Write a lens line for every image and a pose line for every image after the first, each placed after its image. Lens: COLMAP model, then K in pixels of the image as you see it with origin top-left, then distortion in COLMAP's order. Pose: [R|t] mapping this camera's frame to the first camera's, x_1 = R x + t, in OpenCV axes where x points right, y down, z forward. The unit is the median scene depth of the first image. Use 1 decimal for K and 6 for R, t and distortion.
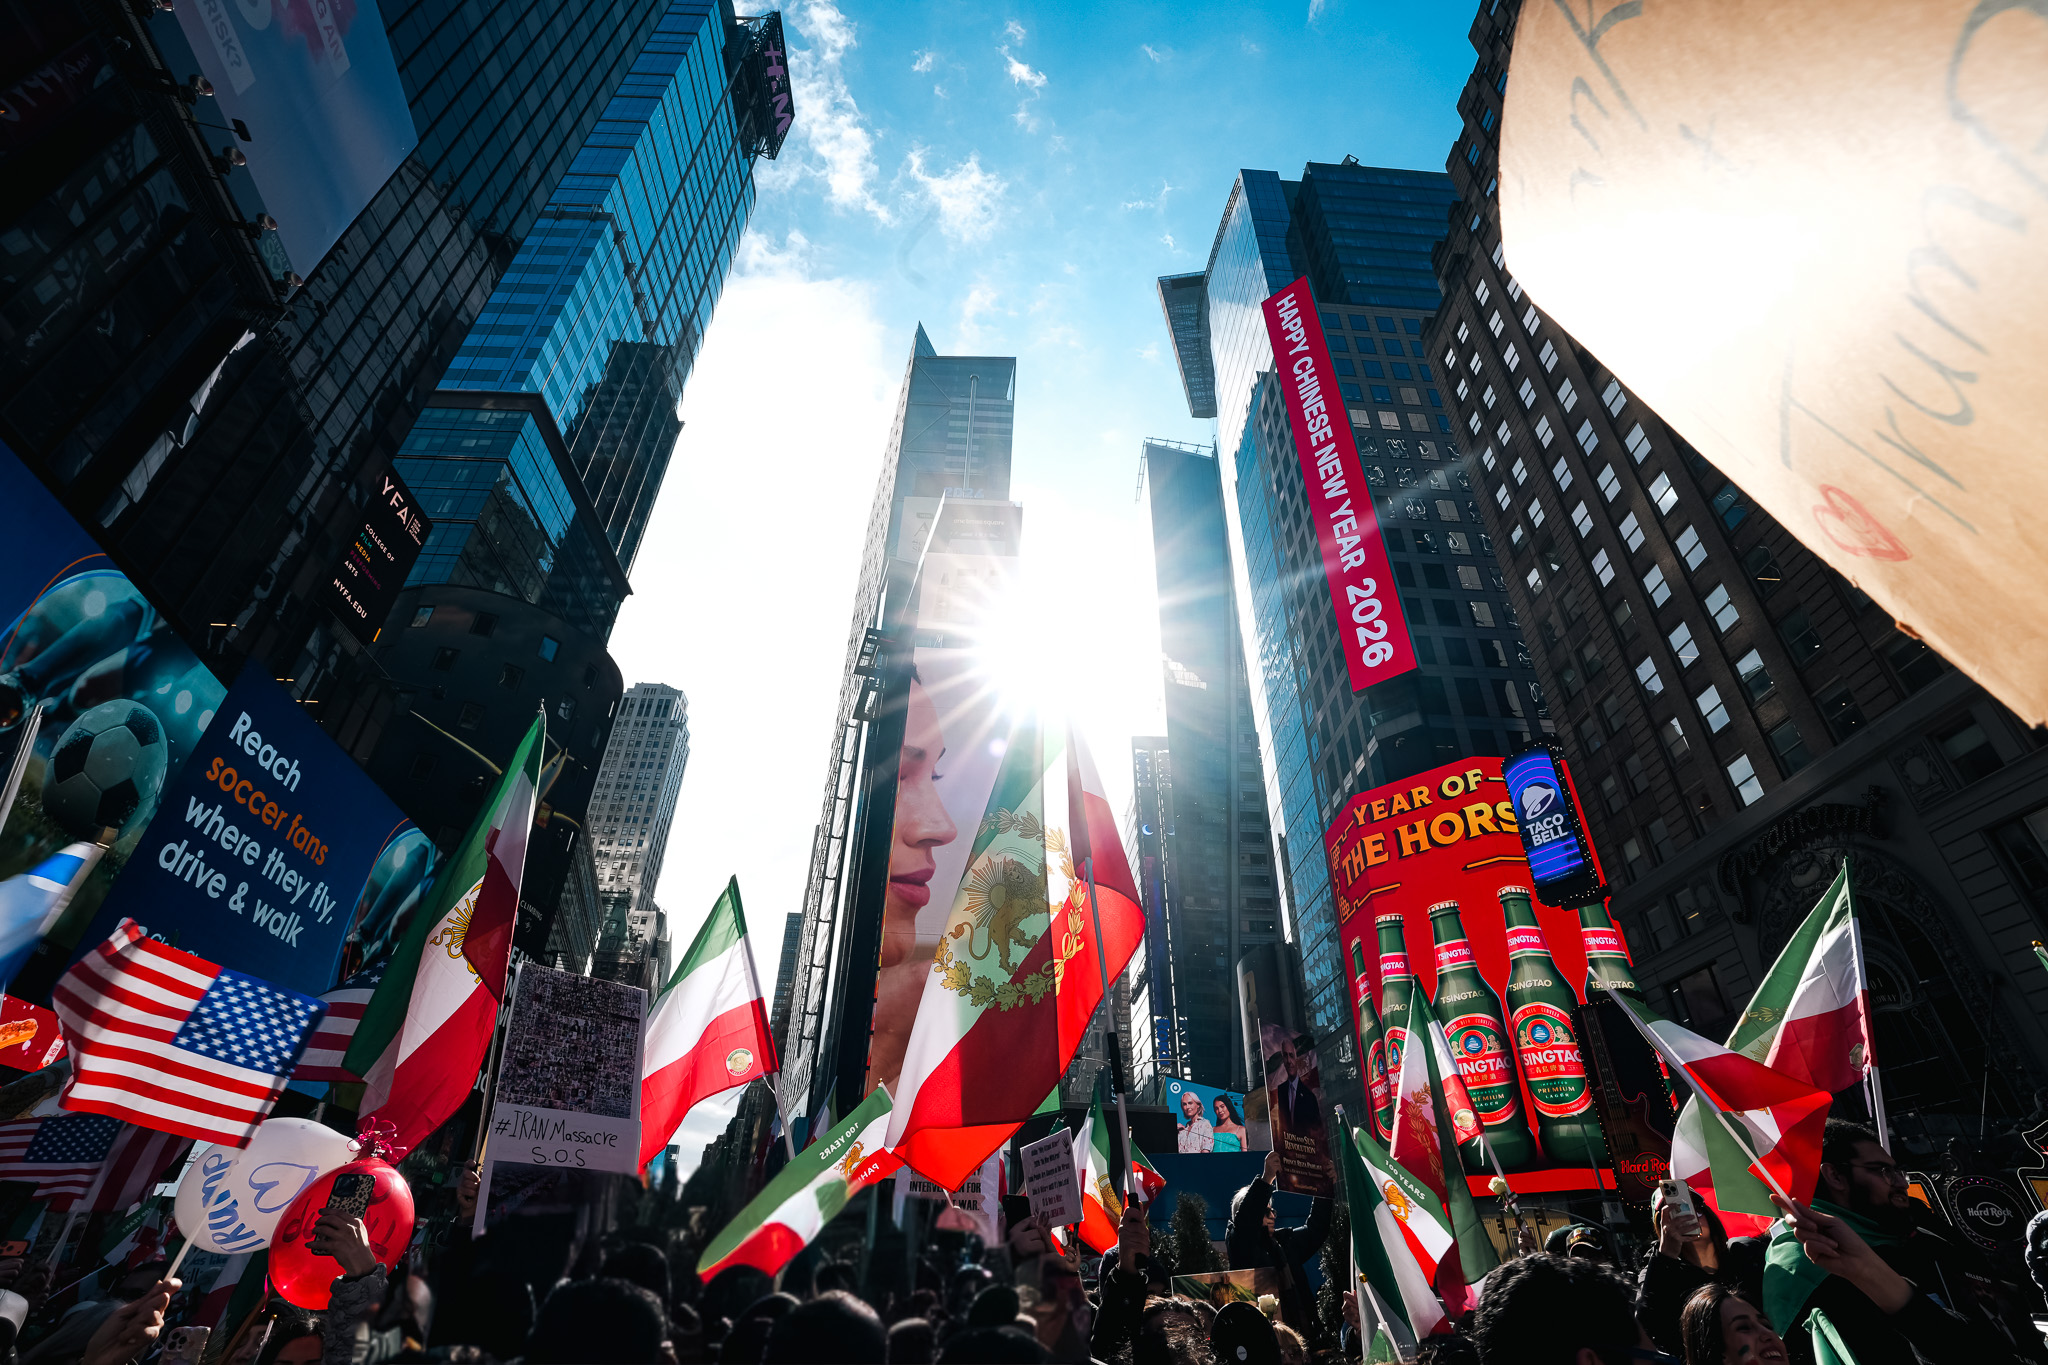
lens RADIAL K [[934.9, 0, 1022.0], [0, 934.9, 689.3], [0, 0, 1]] dist [-0.059064, 0.020519]
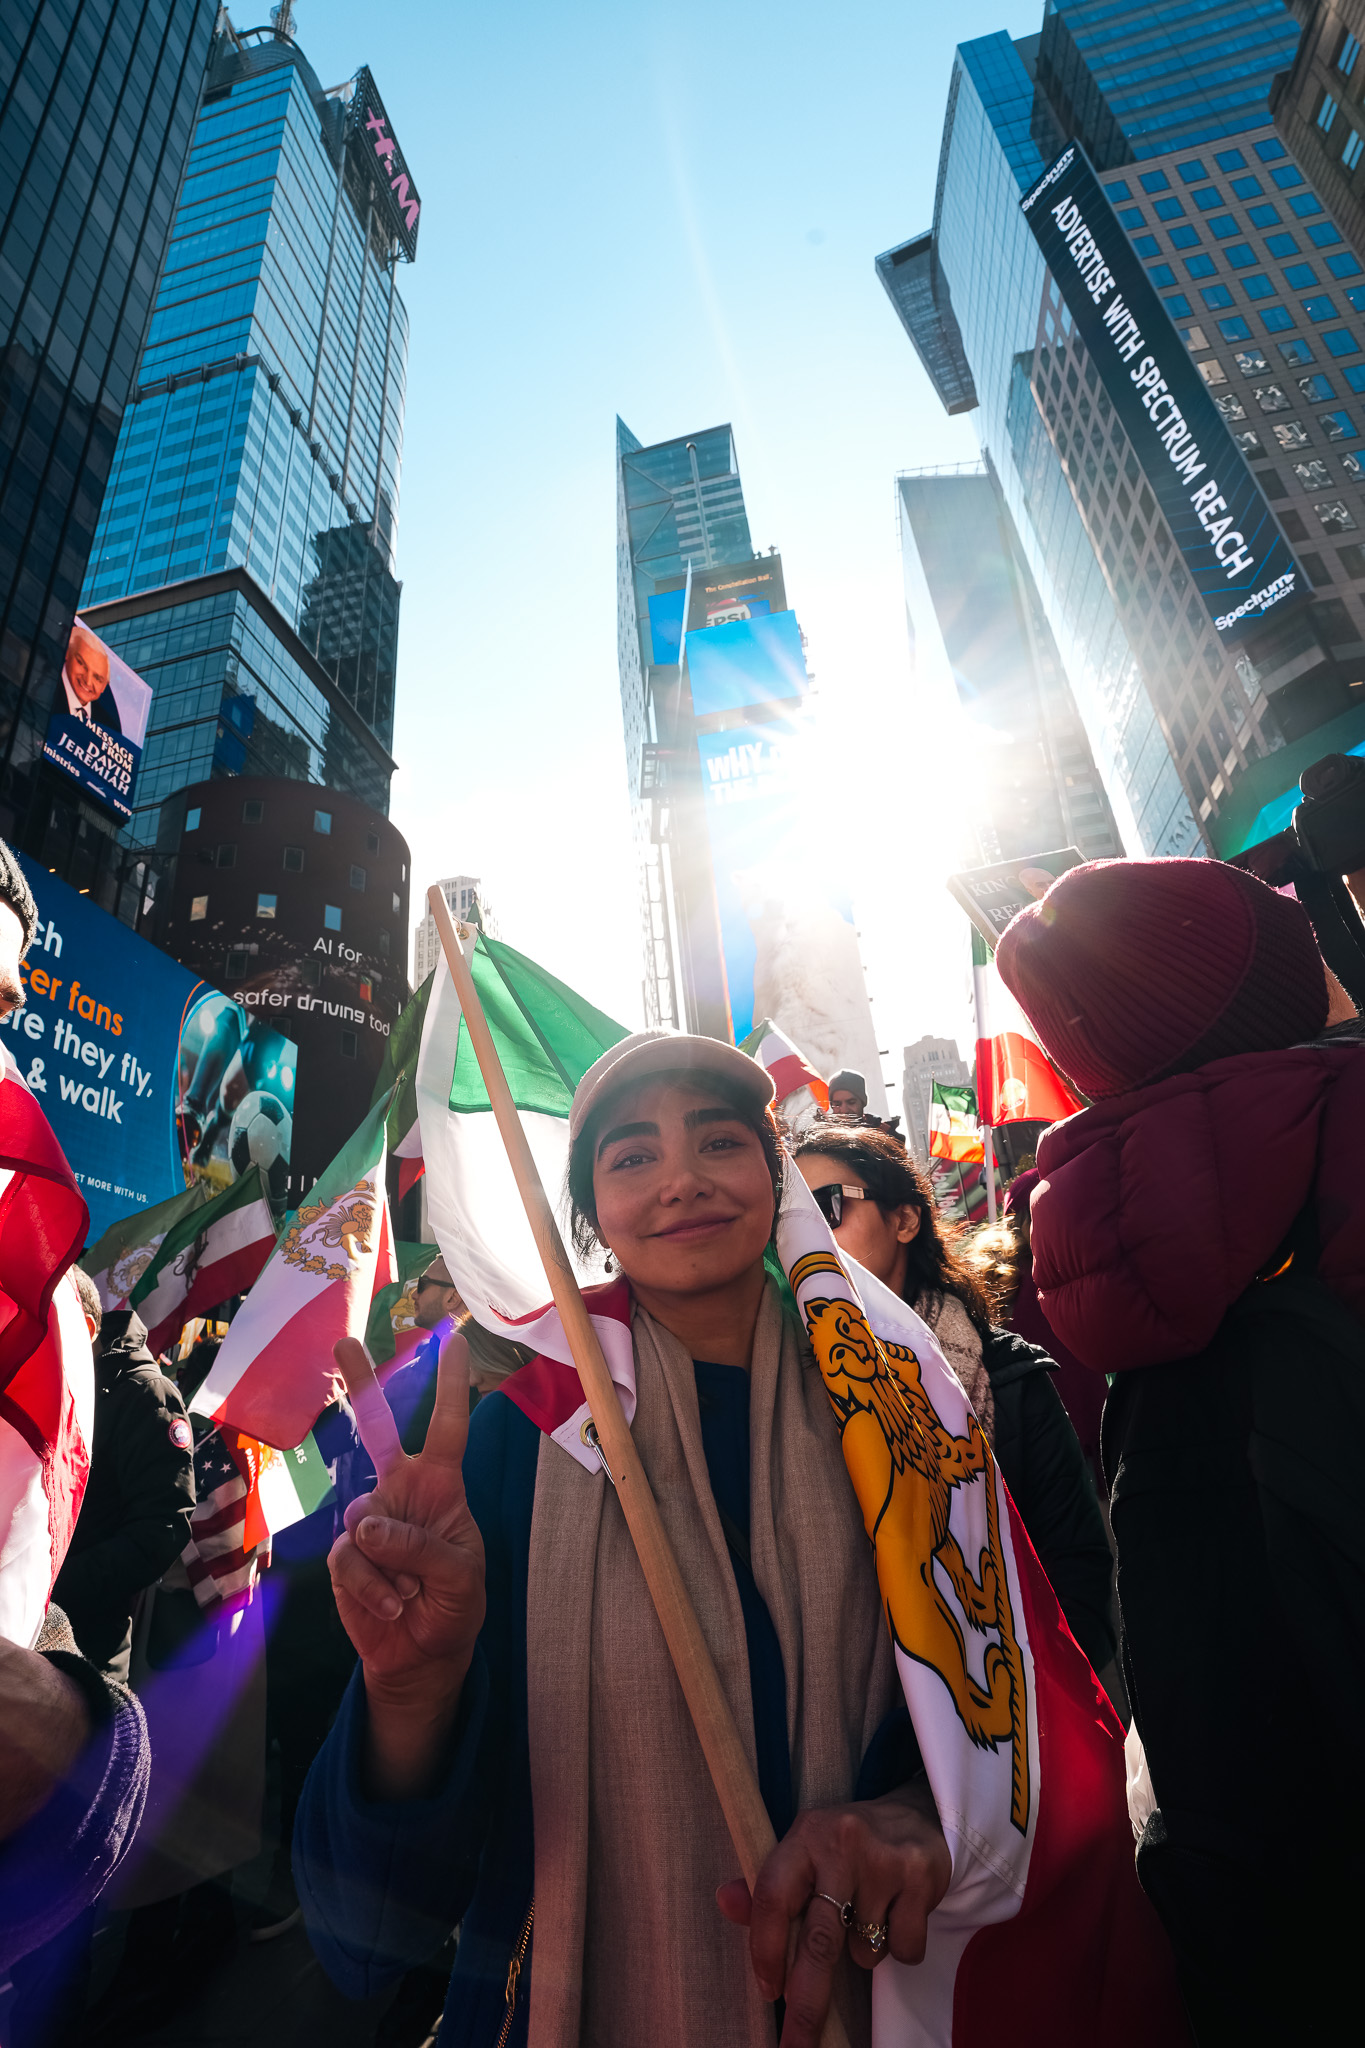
lens RADIAL K [[934.9, 0, 678.5], [0, 934.9, 1024.1], [0, 0, 1]] dist [-0.059064, 0.020519]
pose [[0.963327, -0.196951, -0.182240, -0.017584], [0.230213, 0.955541, 0.184237, 0.038261], [0.137852, -0.219435, 0.965839, 0.052113]]
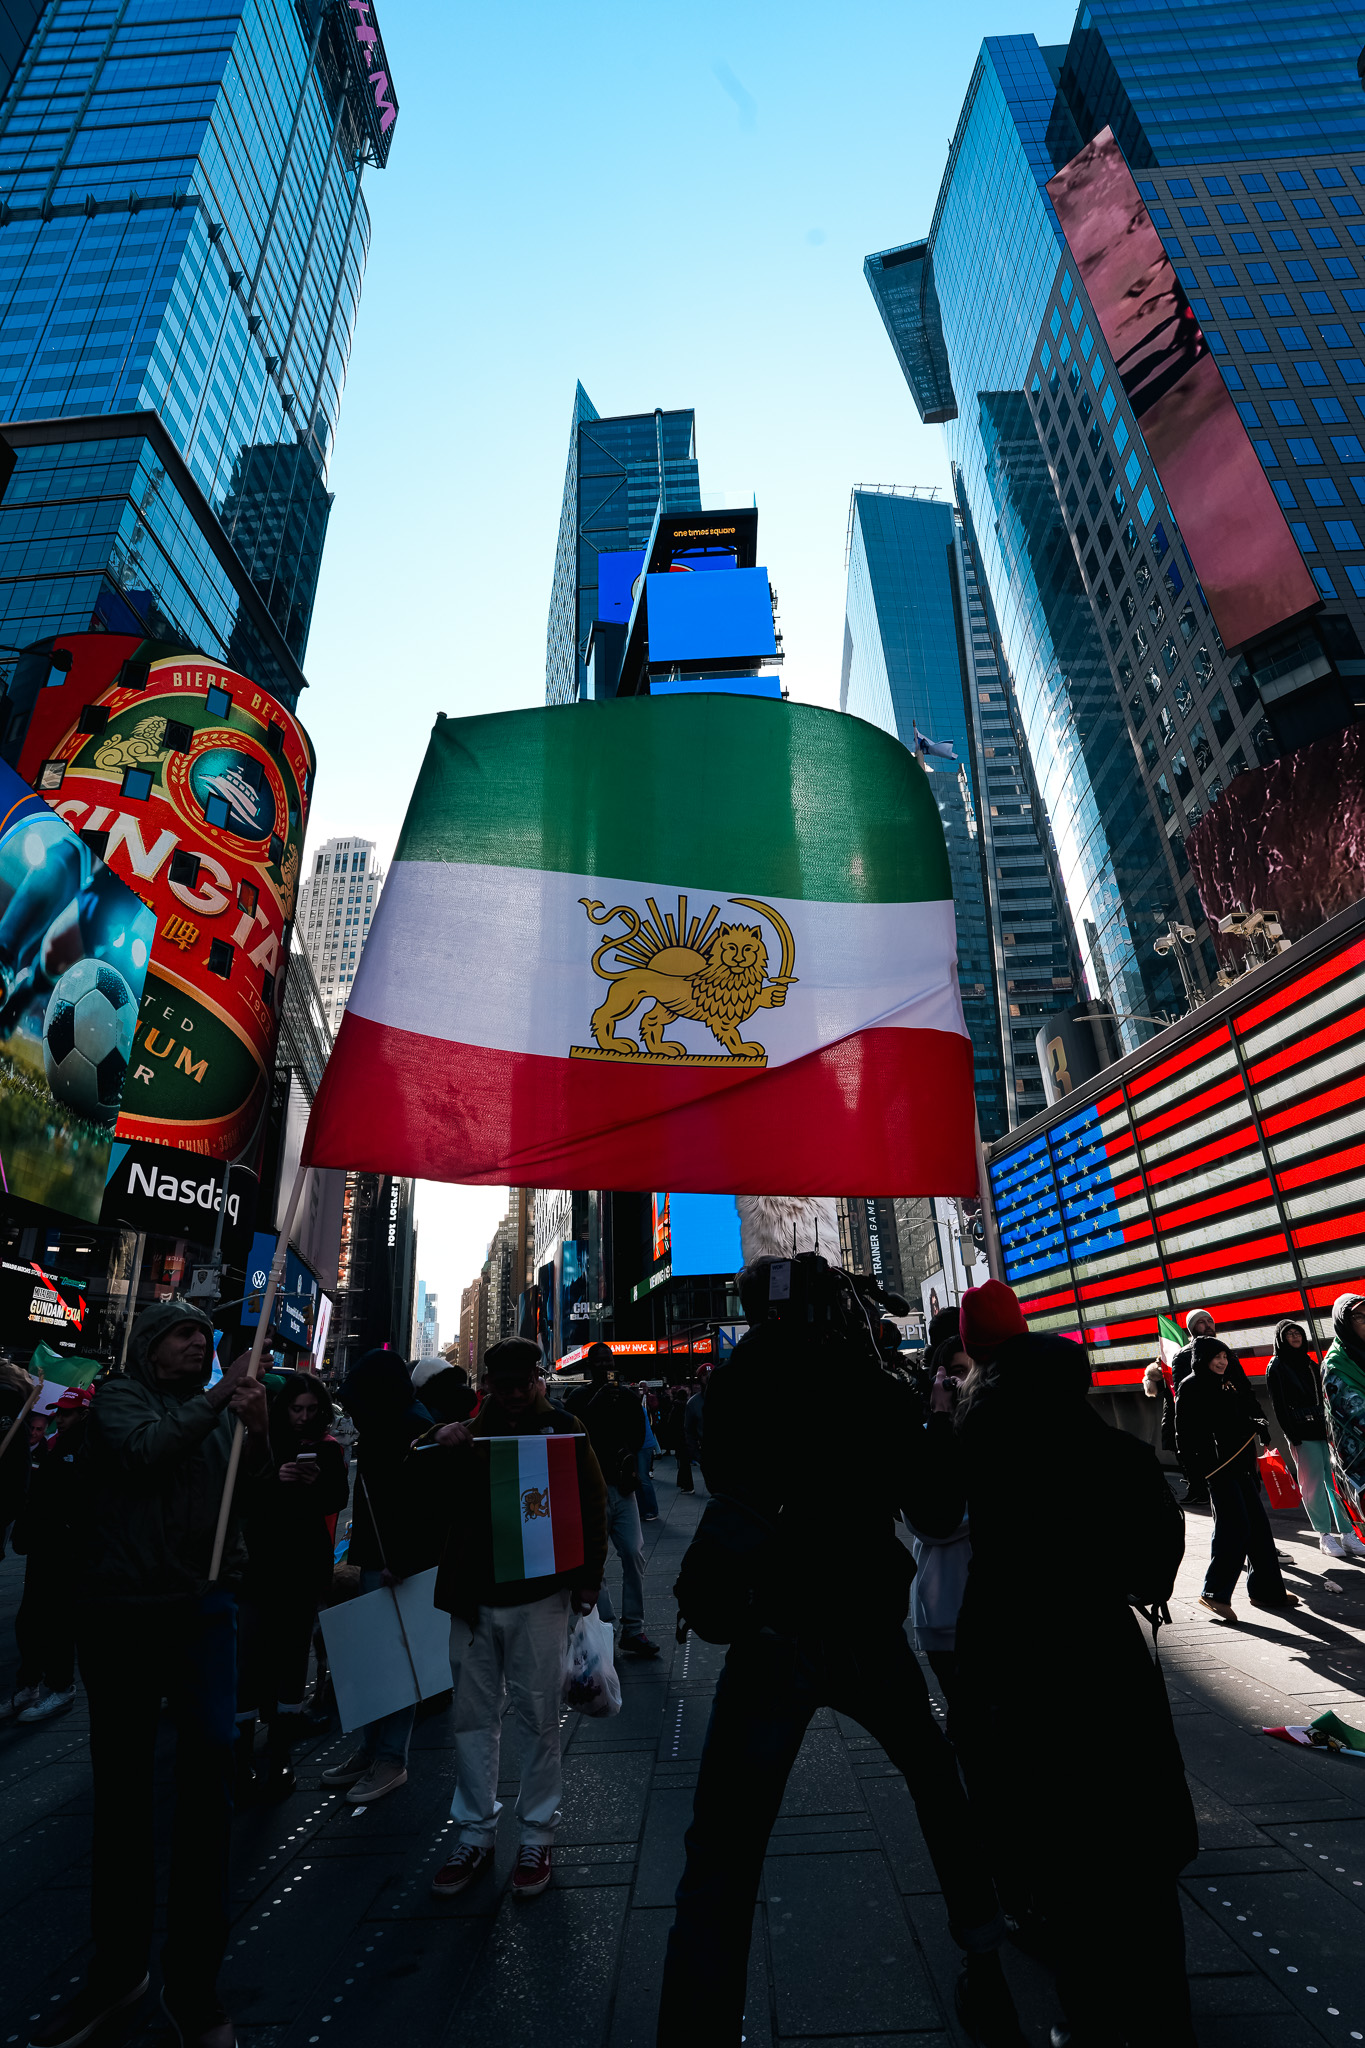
lens RADIAL K [[934.9, 0, 676.2], [0, 934.9, 1024.9], [0, 0, 1]] dist [-0.059064, 0.020519]
pose [[0.994092, -0.092506, -0.056775, -0.056945], [0.101966, 0.975209, 0.196395, 0.069923], [0.037200, -0.201024, 0.978880, 0.102574]]
